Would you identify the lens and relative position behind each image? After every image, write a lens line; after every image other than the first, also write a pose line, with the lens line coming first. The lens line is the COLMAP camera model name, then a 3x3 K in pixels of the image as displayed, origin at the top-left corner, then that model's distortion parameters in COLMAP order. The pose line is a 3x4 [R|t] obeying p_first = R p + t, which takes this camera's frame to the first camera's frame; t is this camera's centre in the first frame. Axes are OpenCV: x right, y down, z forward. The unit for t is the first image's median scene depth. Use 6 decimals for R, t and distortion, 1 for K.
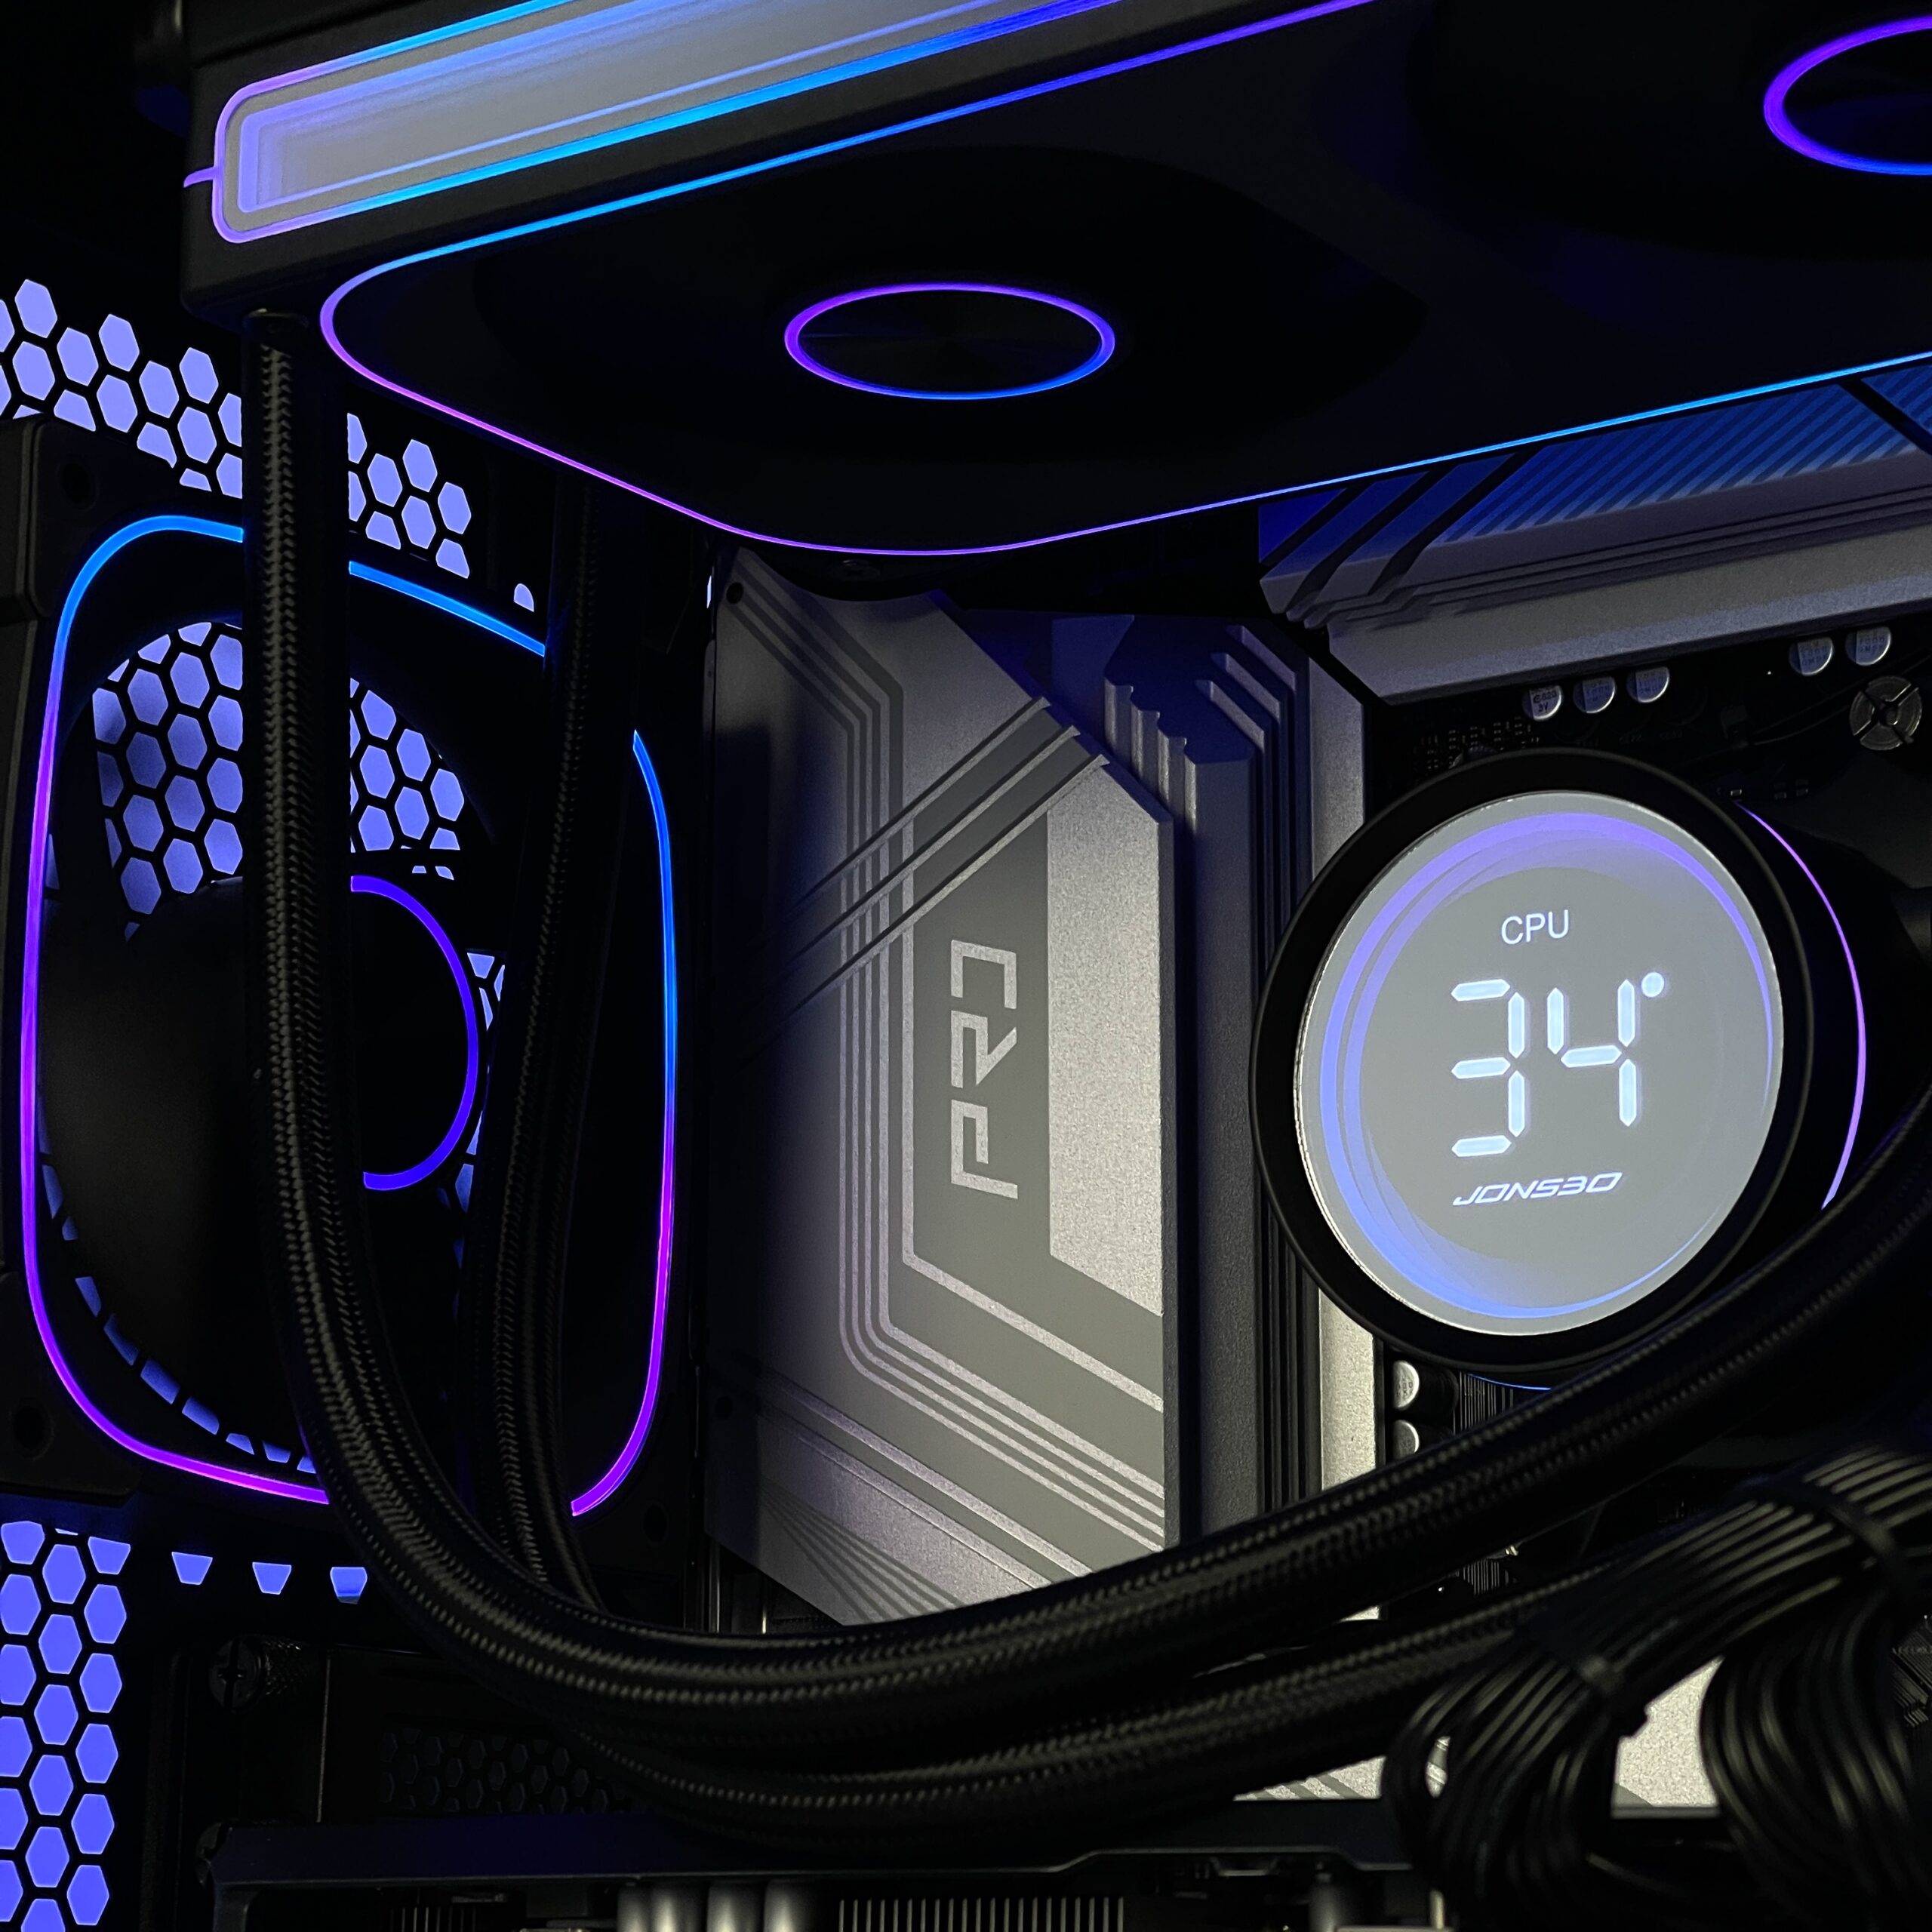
lens RADIAL K [[4865.2, 0, 966.0], [0, 4865.2, 966.0], [0, 0, 1]] dist [0.087110, 0.968296]
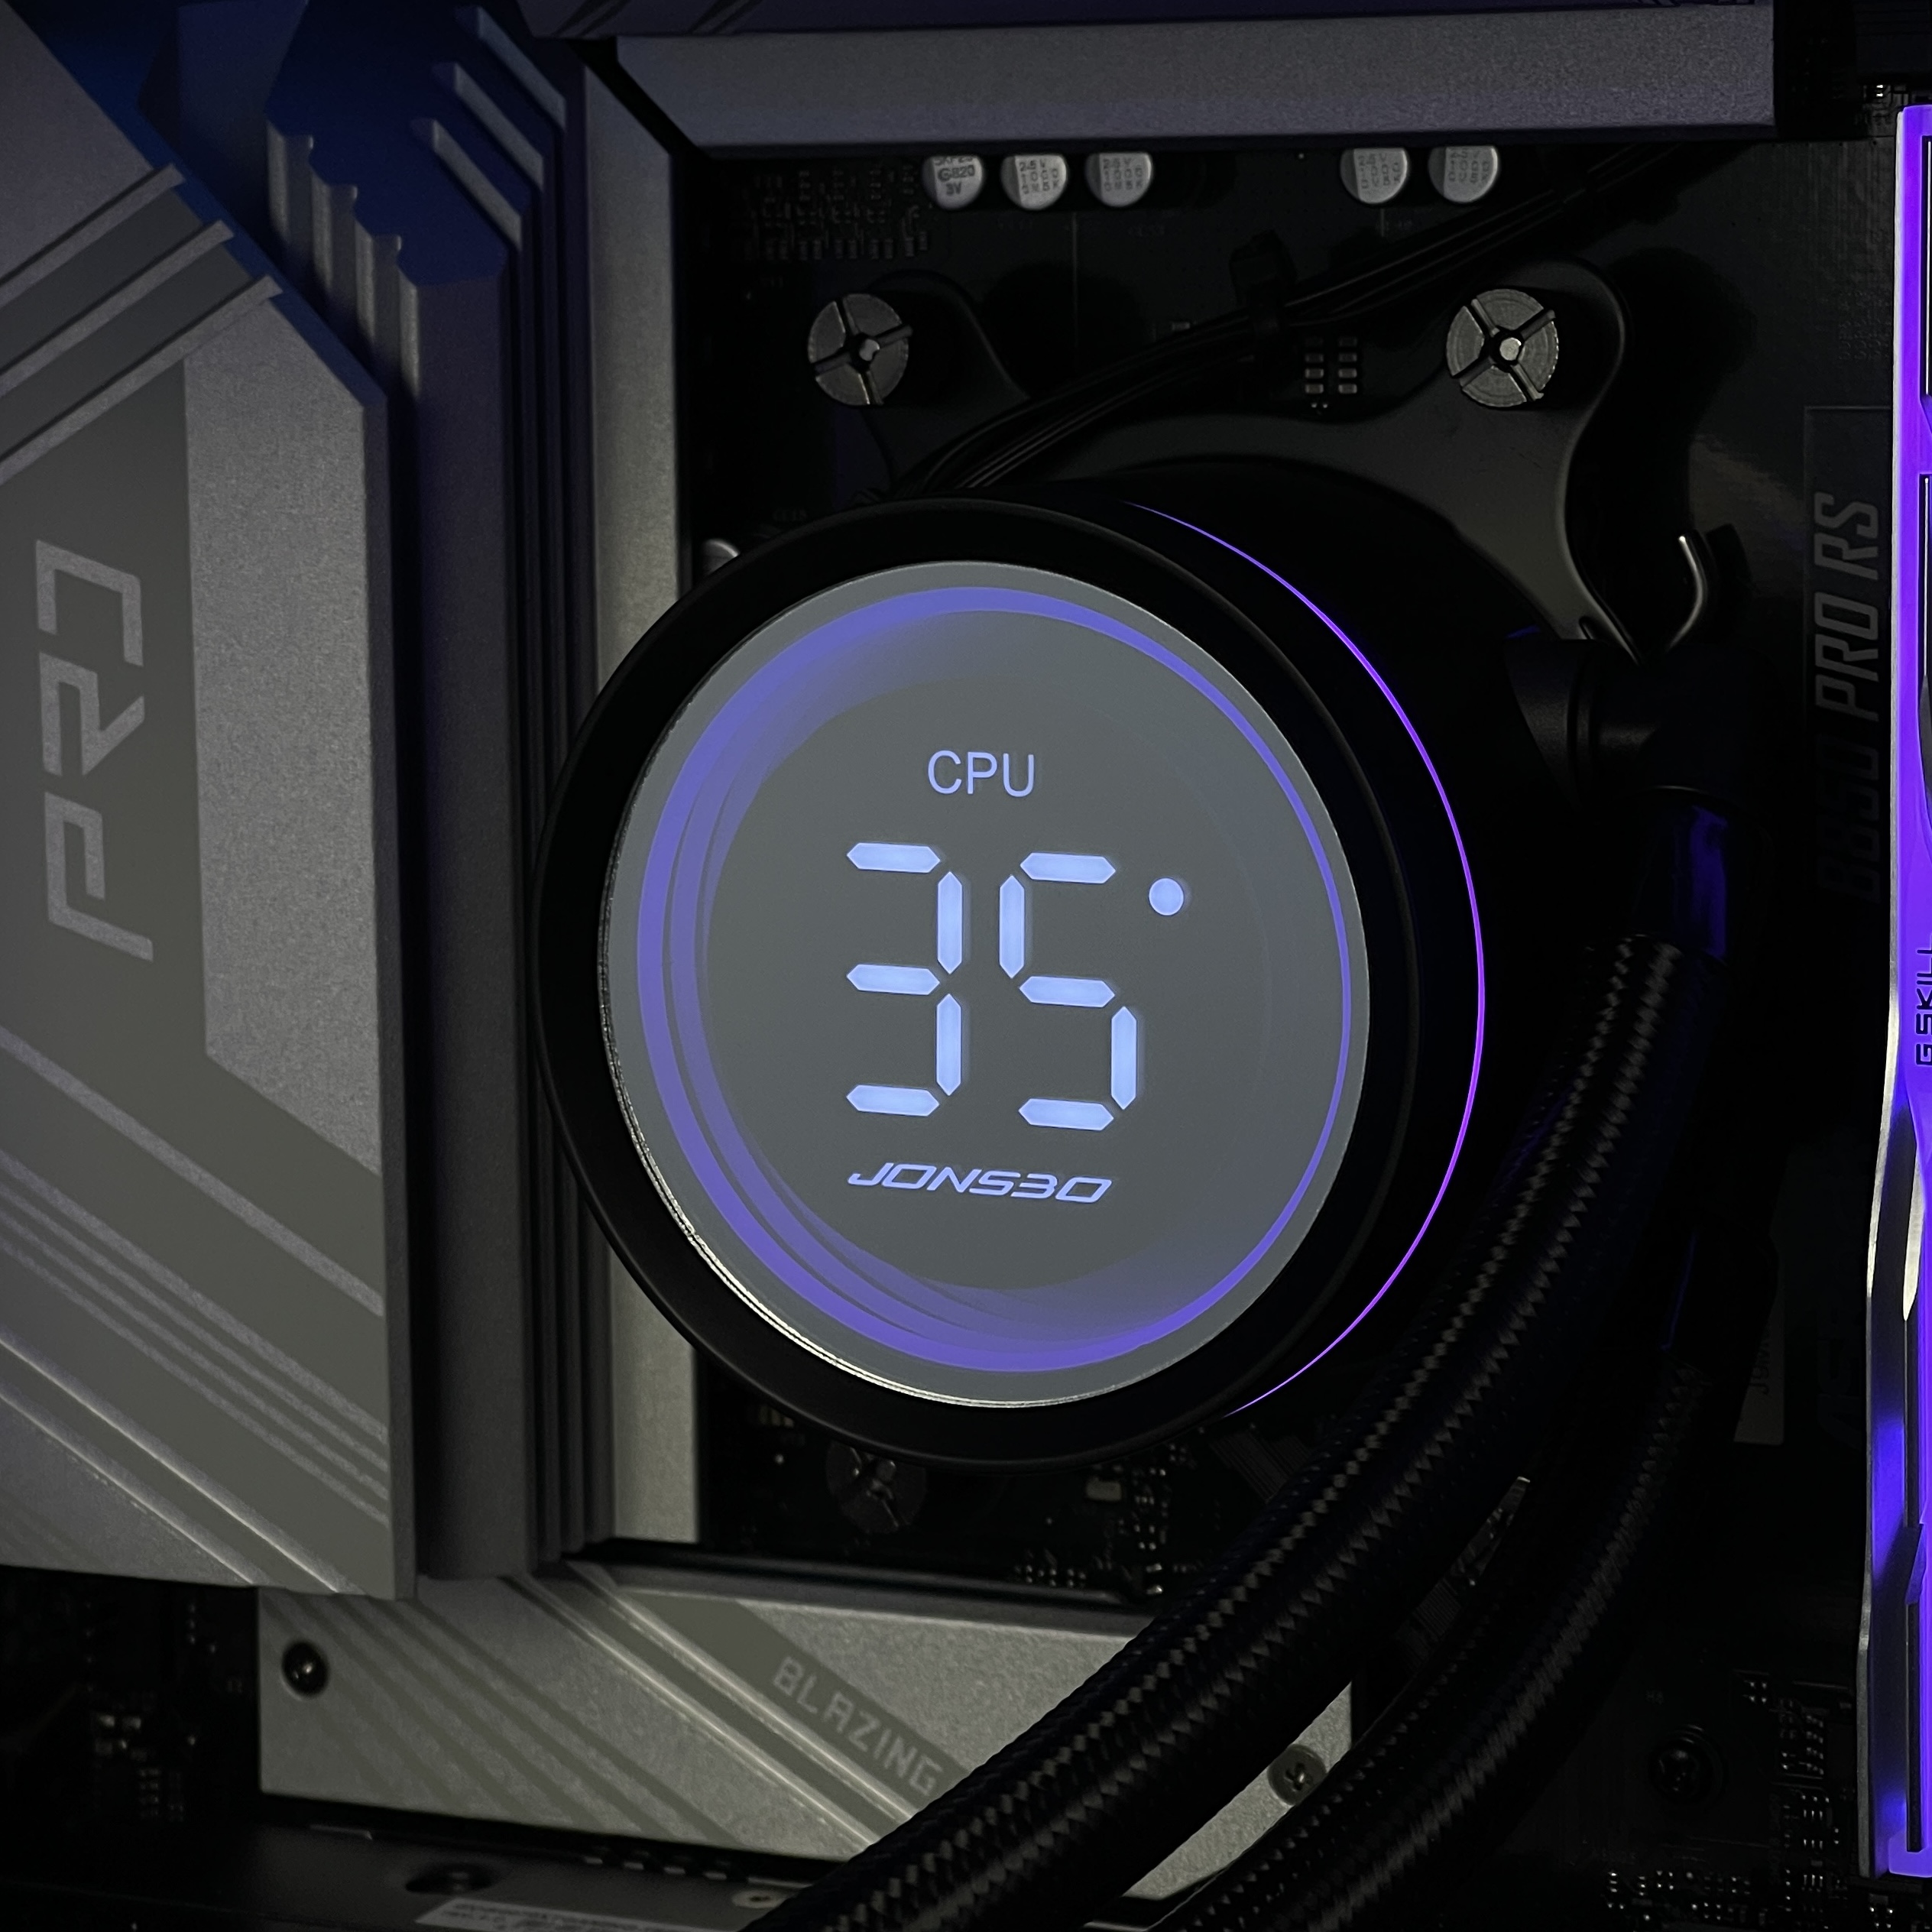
lens RADIAL K [[5775.7, 0, 843.8], [0, 5775.7, 867.9], [0, 0, 1]] dist [0.049196, 2.084300]
pose [[0.988036, -0.033874, 0.150455, -0.014227], [-0.017127, 0.945445, 0.325331, -0.218001], [-0.153267, -0.324016, 0.933554, 0.259168]]
